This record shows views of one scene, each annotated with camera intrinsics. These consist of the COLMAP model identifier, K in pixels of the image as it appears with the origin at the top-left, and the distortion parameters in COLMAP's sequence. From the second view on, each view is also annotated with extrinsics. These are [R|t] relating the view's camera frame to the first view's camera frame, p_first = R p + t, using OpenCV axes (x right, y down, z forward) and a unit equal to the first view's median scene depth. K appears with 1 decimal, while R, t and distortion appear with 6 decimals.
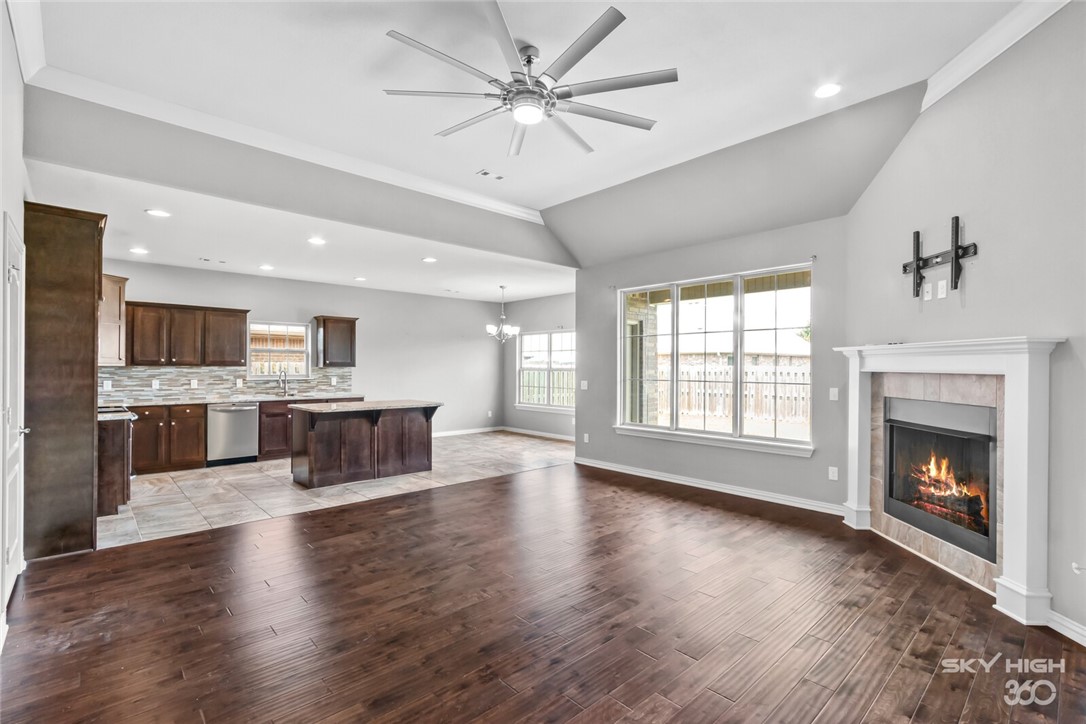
lens RADIAL K [[495.5, 0, 546.1], [0, 495.5, 366.7], [0, 0, 1]] dist [0.001069, -0.002762]
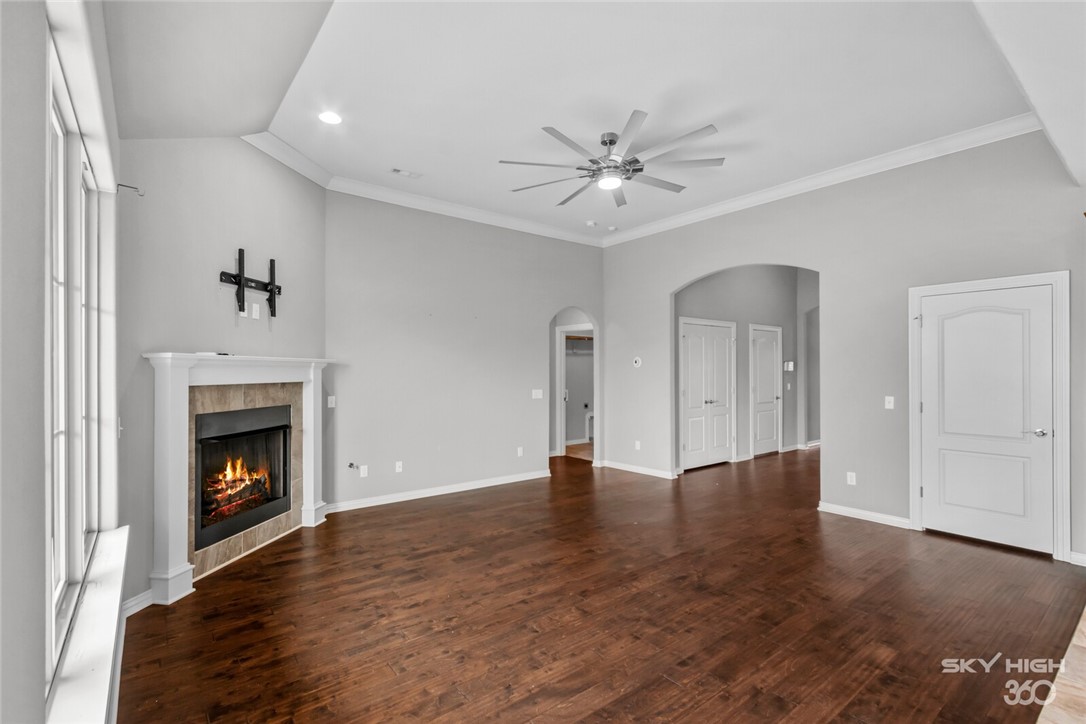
lens RADIAL K [[495.5, 0, 522.5], [0, 495.5, 364.8], [0, 0, 1]] dist [0.001069, -0.002762]
pose [[-0.992447, -0.000827, 0.122671, 0.013179], [-0.001185, 0.999995, -0.002848, -0.013799], [-0.122668, -0.002972, -0.992443, 1.098398]]
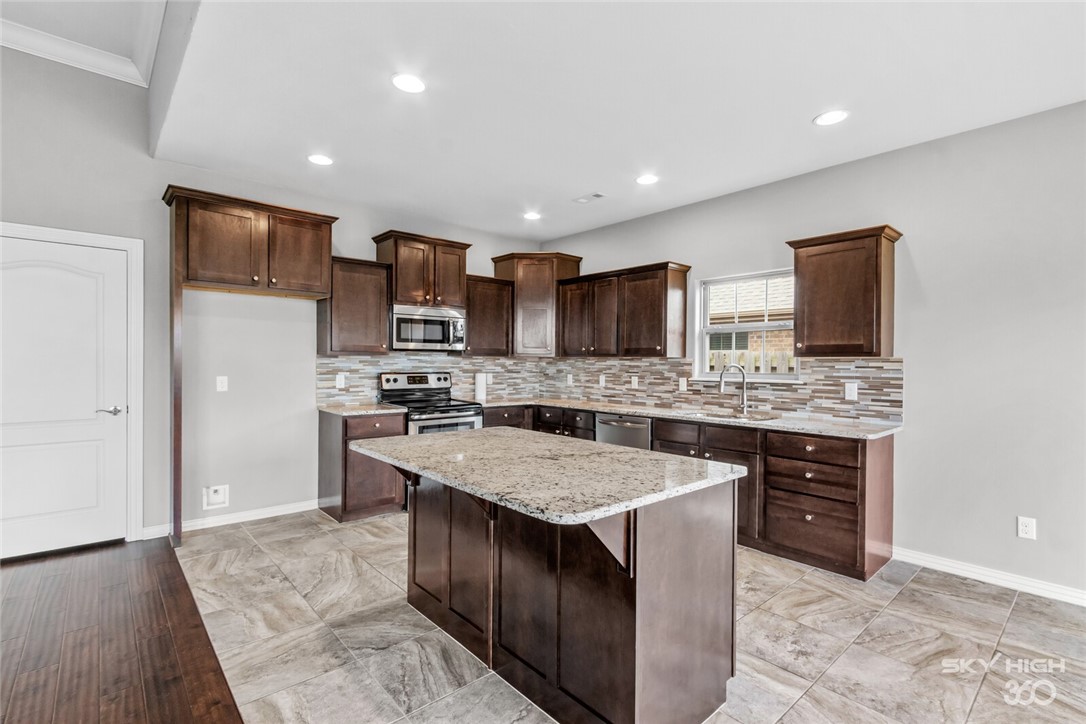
lens RADIAL K [[495.5, 0, 539.9], [0, 495.5, 368.7], [0, 0, 1]] dist [0.001069, -0.002762]
pose [[-0.028586, 0.008551, -0.999555, 0.002671], [-0.005429, 0.999947, 0.008709, 0.010147], [0.999577, 0.005676, -0.028538, 0.928584]]
